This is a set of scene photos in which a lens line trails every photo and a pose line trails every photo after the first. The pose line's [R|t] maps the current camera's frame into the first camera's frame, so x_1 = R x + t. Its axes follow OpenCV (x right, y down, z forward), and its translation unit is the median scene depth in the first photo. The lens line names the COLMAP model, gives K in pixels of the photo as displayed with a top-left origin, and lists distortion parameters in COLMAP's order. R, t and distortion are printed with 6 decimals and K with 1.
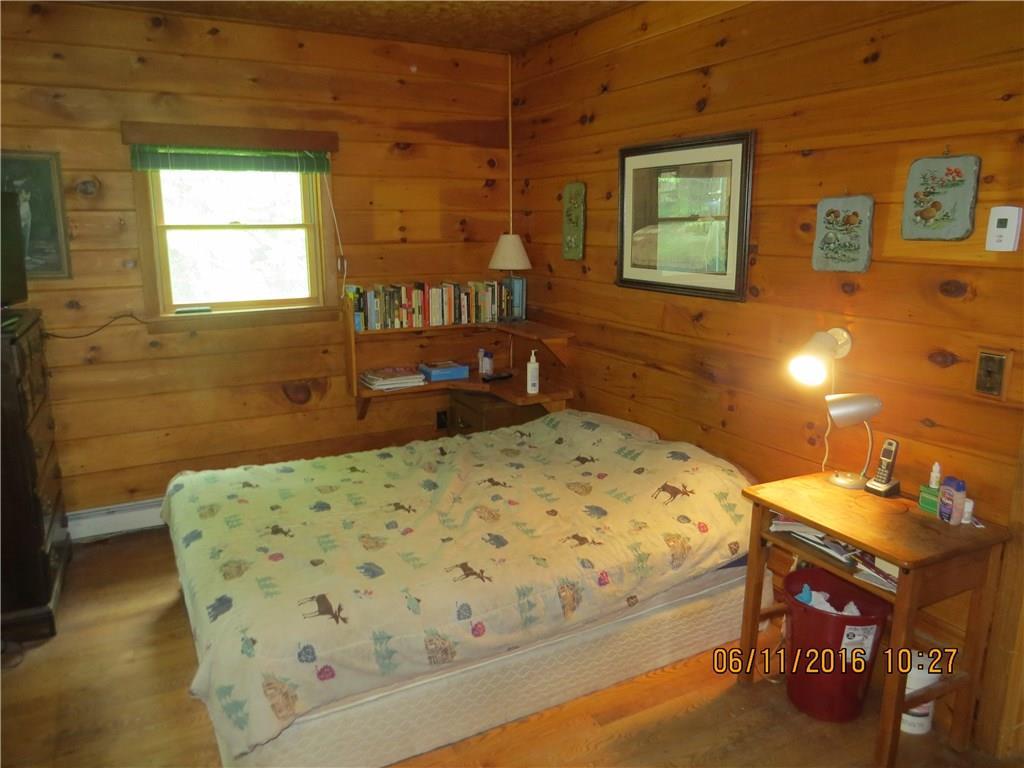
lens RADIAL K [[736.2, 0, 511.1], [0, 736.2, 383.7], [0, 0, 1]] dist [-0.020781, 0.012722]
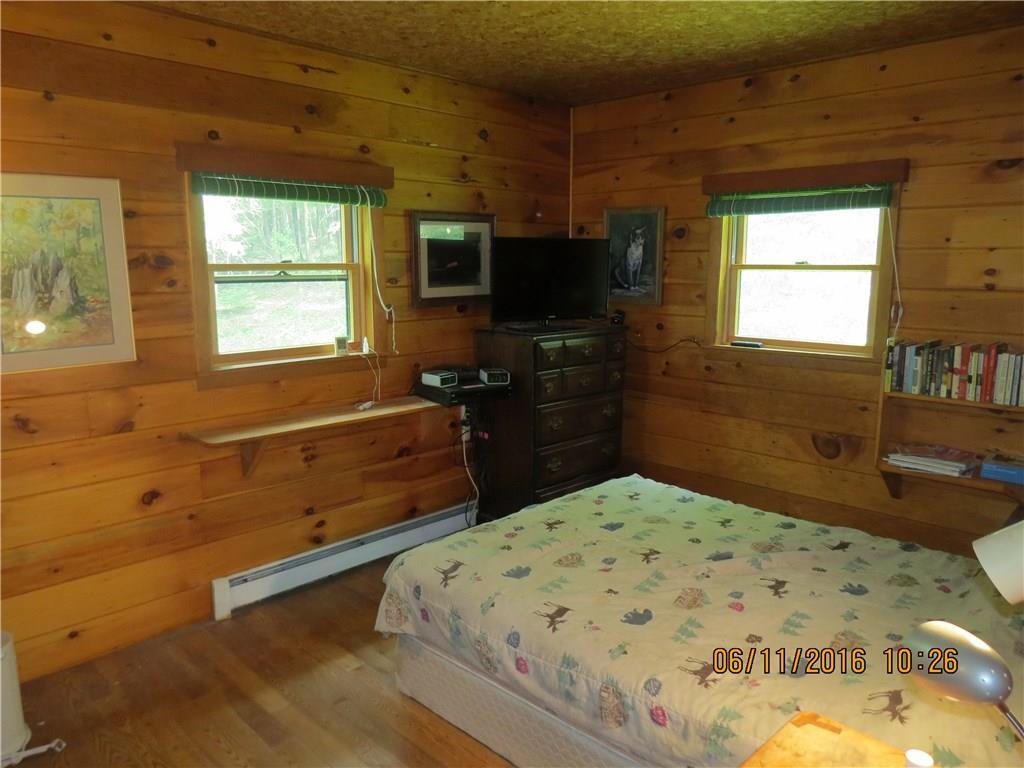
lens RADIAL K [[736.2, 0, 511.5], [0, 736.2, 385.5], [0, 0, 1]] dist [-0.020781, 0.012722]
pose [[0.300218, 0.161014, -0.940183, 0.509318], [-0.206198, 0.973300, 0.100843, -0.083222], [0.931317, 0.163589, 0.325403, 0.365481]]
